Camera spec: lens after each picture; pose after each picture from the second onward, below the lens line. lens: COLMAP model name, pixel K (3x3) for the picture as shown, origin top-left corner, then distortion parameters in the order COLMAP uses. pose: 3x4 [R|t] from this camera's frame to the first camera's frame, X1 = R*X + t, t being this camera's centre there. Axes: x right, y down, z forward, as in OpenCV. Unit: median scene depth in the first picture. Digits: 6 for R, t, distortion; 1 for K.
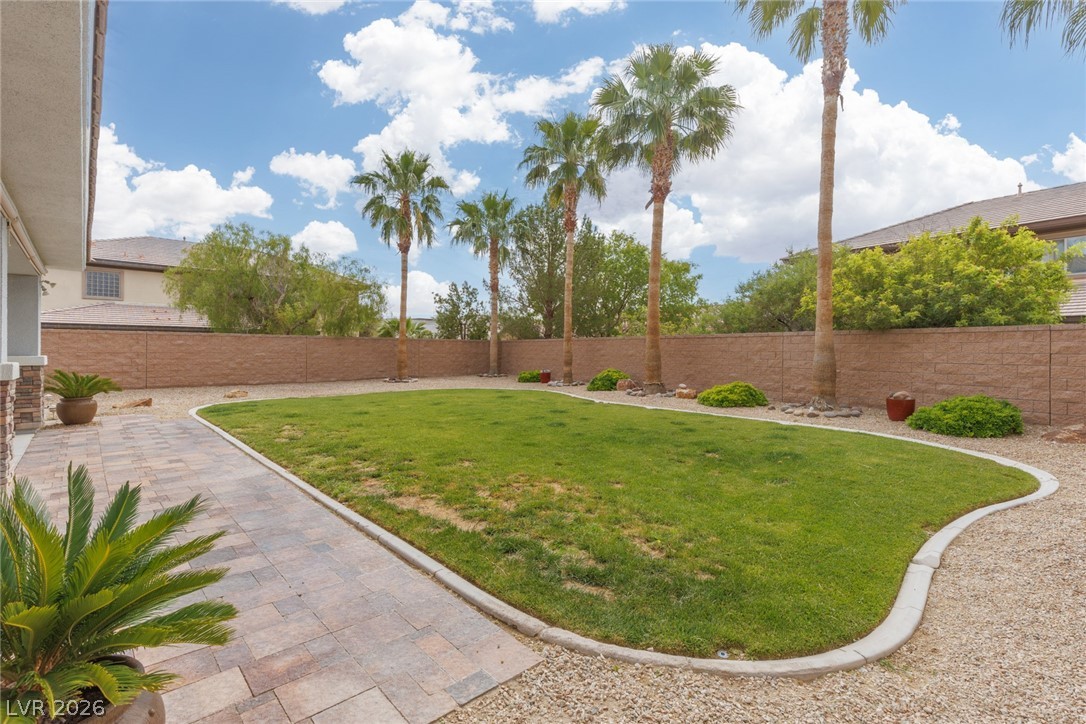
lens RADIAL K [[482.7, 0, 543.0], [0, 482.7, 362.0], [0, 0, 1]] dist [0.009814, -0.000266]
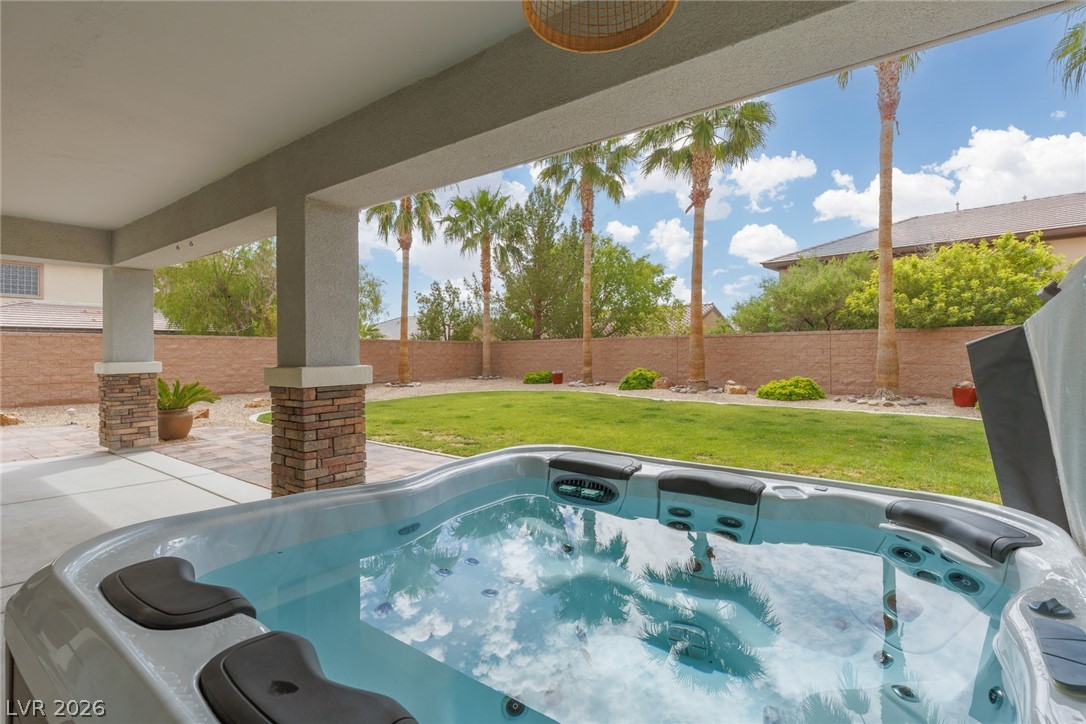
lens RADIAL K [[496.3, 0, 543.0], [0, 496.3, 362.0], [0, 0, 1]] dist [-0.002688, -0.000494]
pose [[0.986070, -0.015929, 0.165567, -0.222660], [0.016524, 0.999861, -0.002220, 0.000454], [-0.165508, 0.004925, 0.986196, 0.001741]]
